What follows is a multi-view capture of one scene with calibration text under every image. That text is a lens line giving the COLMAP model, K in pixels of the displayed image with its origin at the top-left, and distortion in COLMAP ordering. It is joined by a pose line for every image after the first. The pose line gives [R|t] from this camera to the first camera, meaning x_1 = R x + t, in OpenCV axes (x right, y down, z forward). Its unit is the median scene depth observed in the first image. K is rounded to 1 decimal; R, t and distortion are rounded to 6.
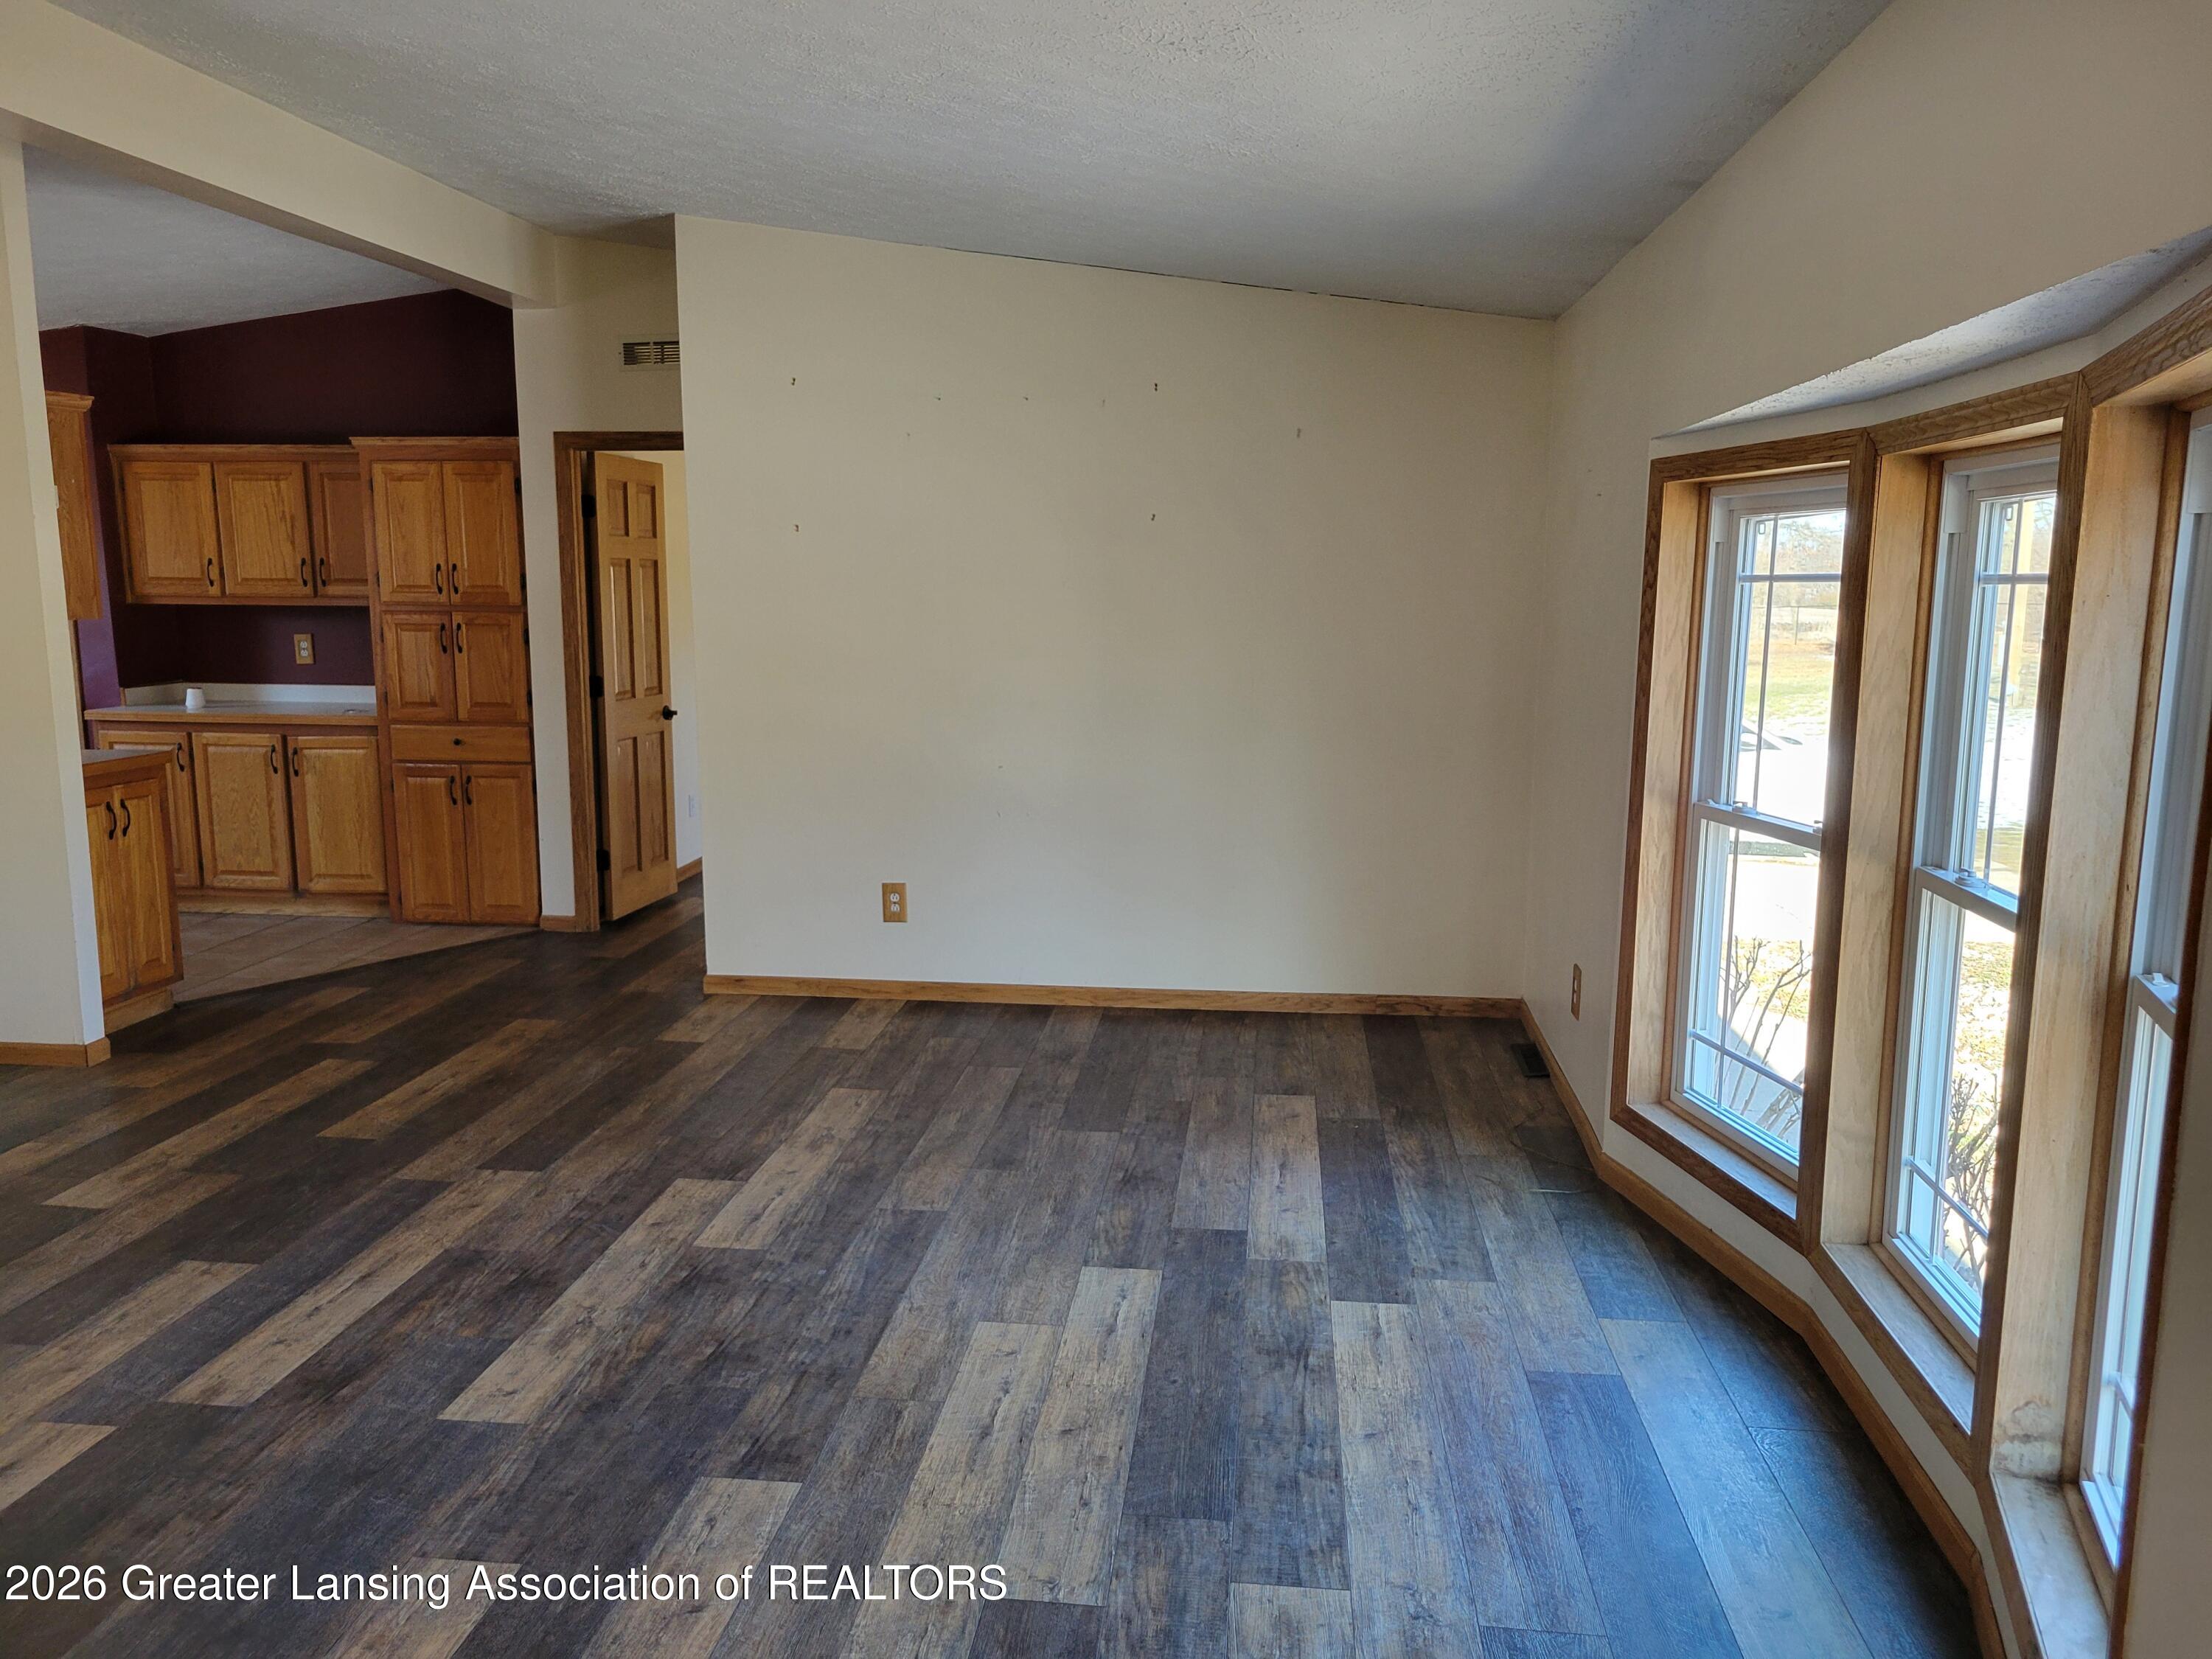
lens RADIAL K [[1663.2, 0, 1071.3], [0, 1663.2, 831.3], [0, 0, 1]] dist [0.046389, -0.029071]
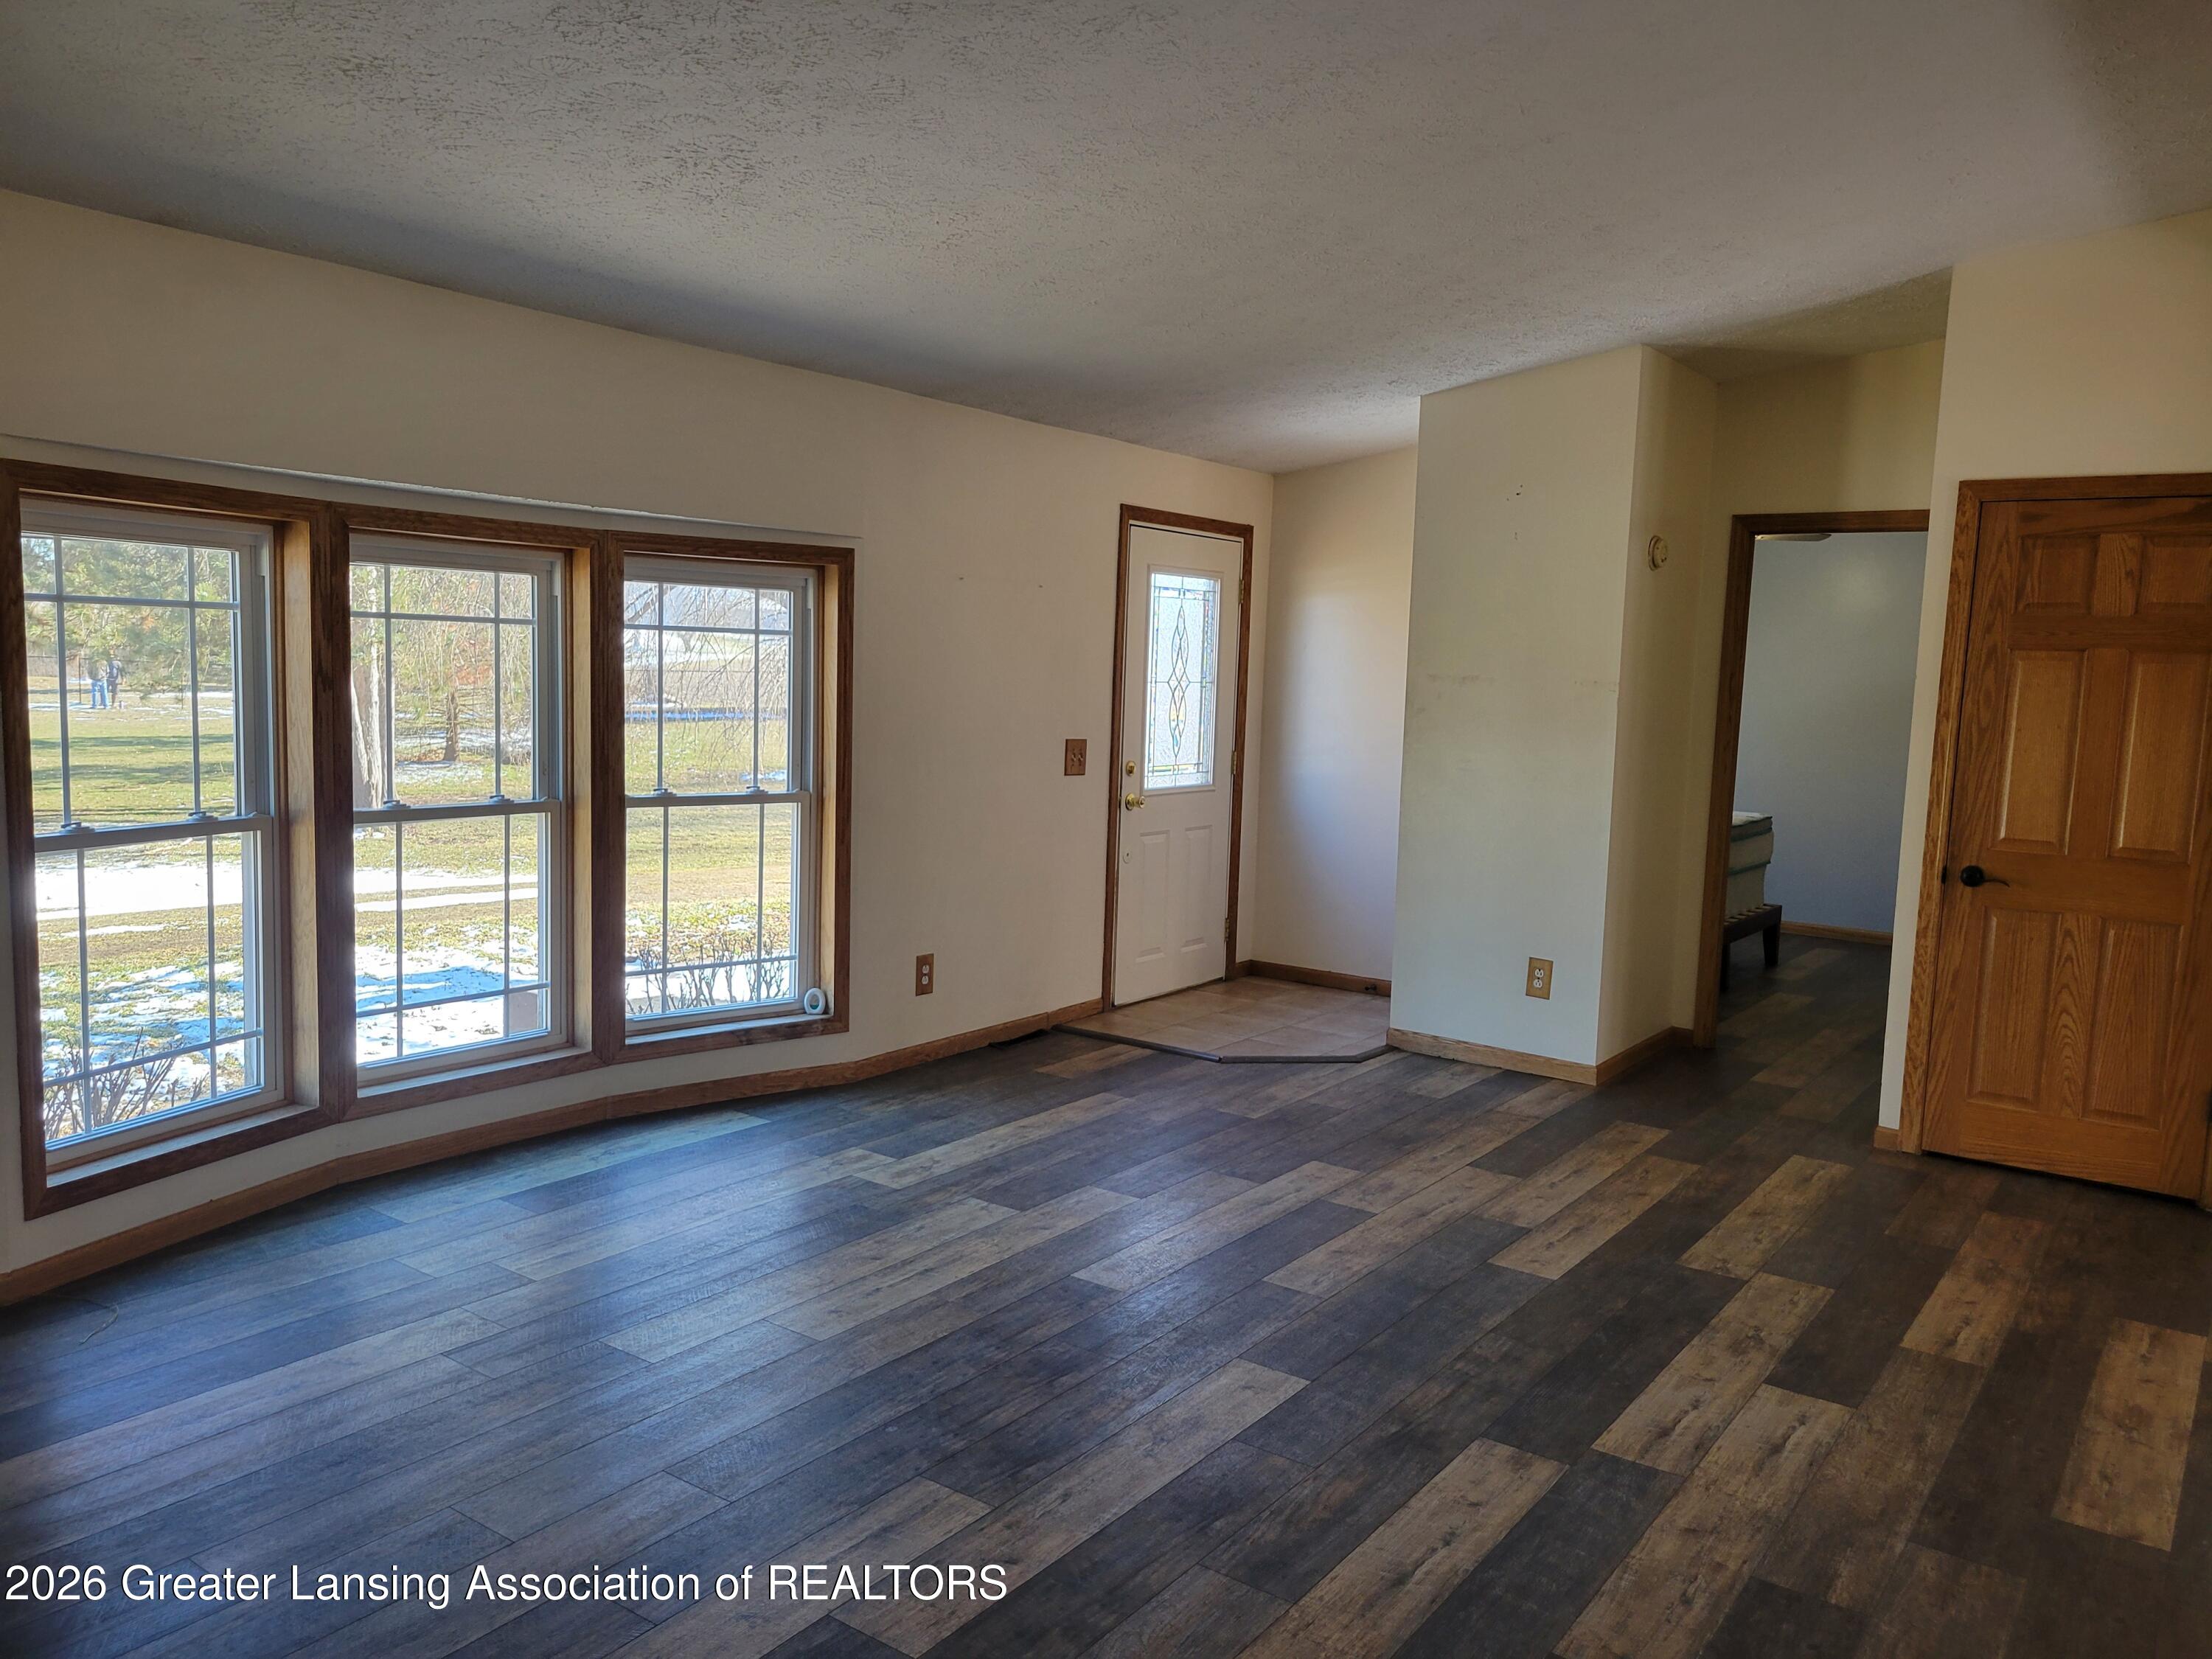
lens RADIAL K [[1663.2, 0, 1073.2], [0, 1663.2, 838.3], [0, 0, 1]] dist [0.046389, -0.029071]
pose [[-0.873251, -0.087218, 0.479402, -0.468494], [0.034472, 0.970328, 0.239323, -0.178745], [-0.486050, 0.225515, -0.844333, 1.222517]]
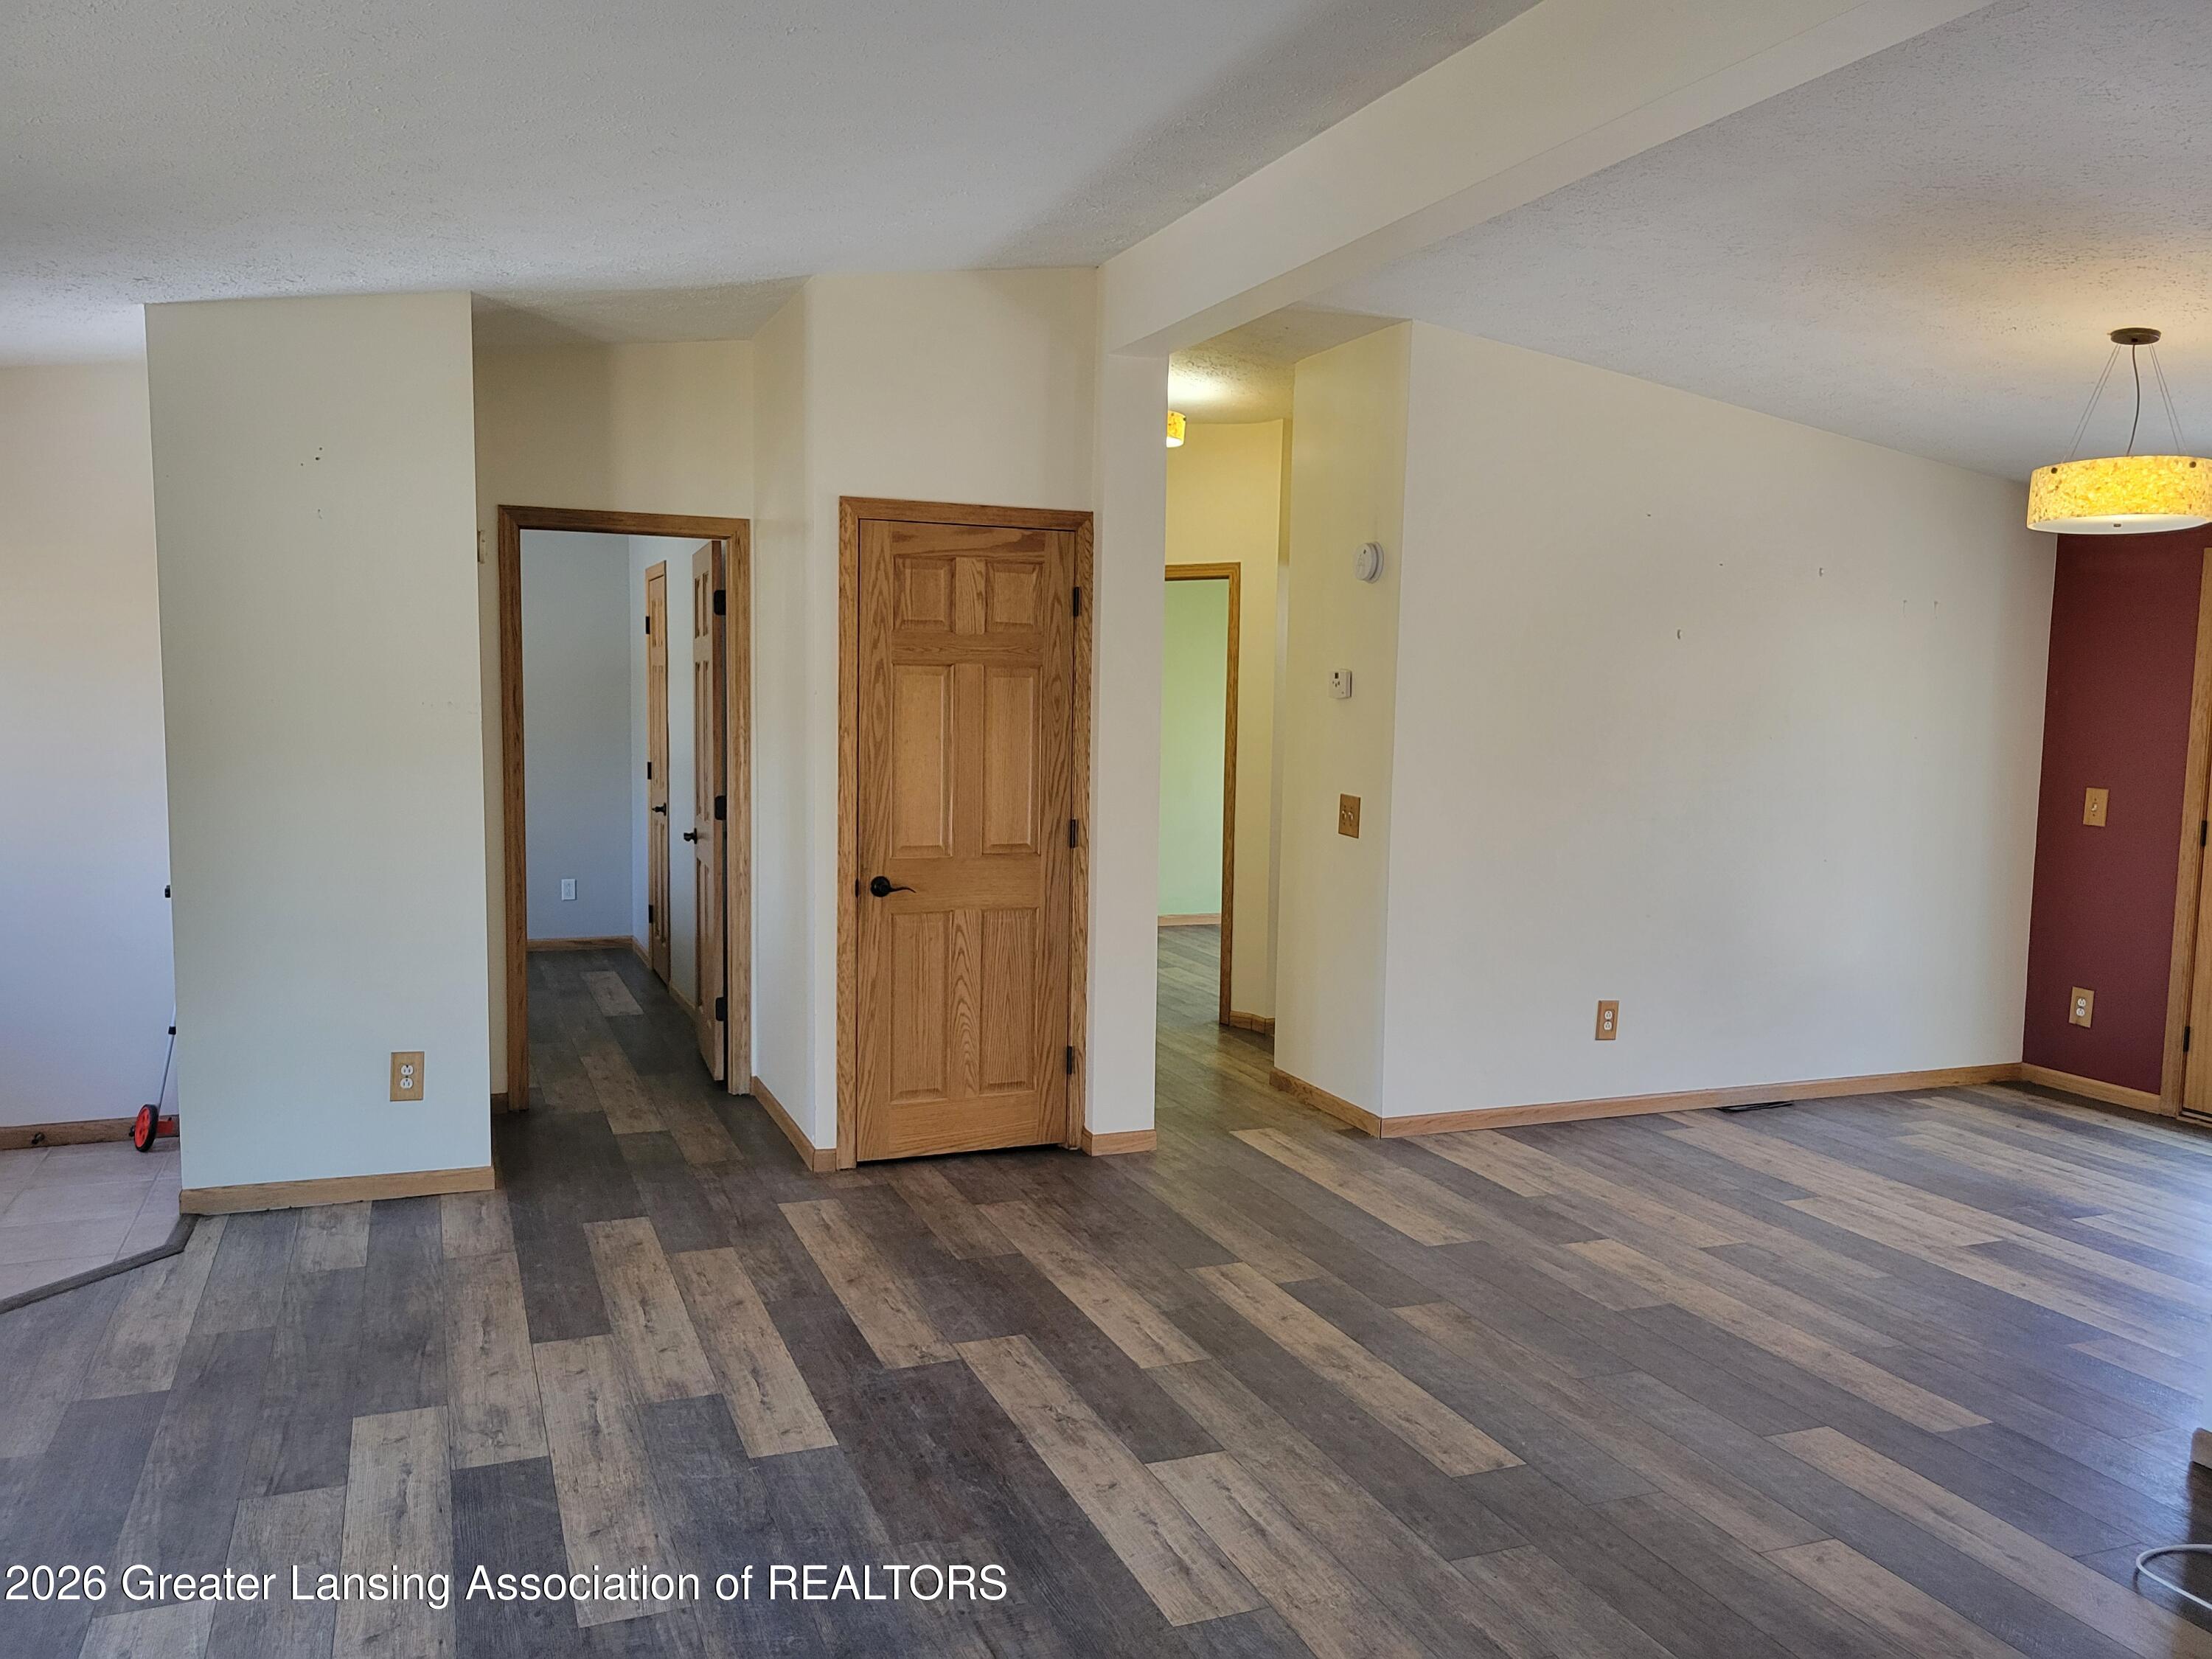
lens RADIAL K [[1663.2, 0, 1074.6], [0, 1663.2, 840.5], [0, 0, 1]] dist [0.046389, -0.029071]
pose [[-0.877553, 0.024180, -0.478870, -0.056927], [-0.093809, 0.970768, 0.220928, -0.159801], [0.470214, 0.238799, -0.849632, 1.021547]]
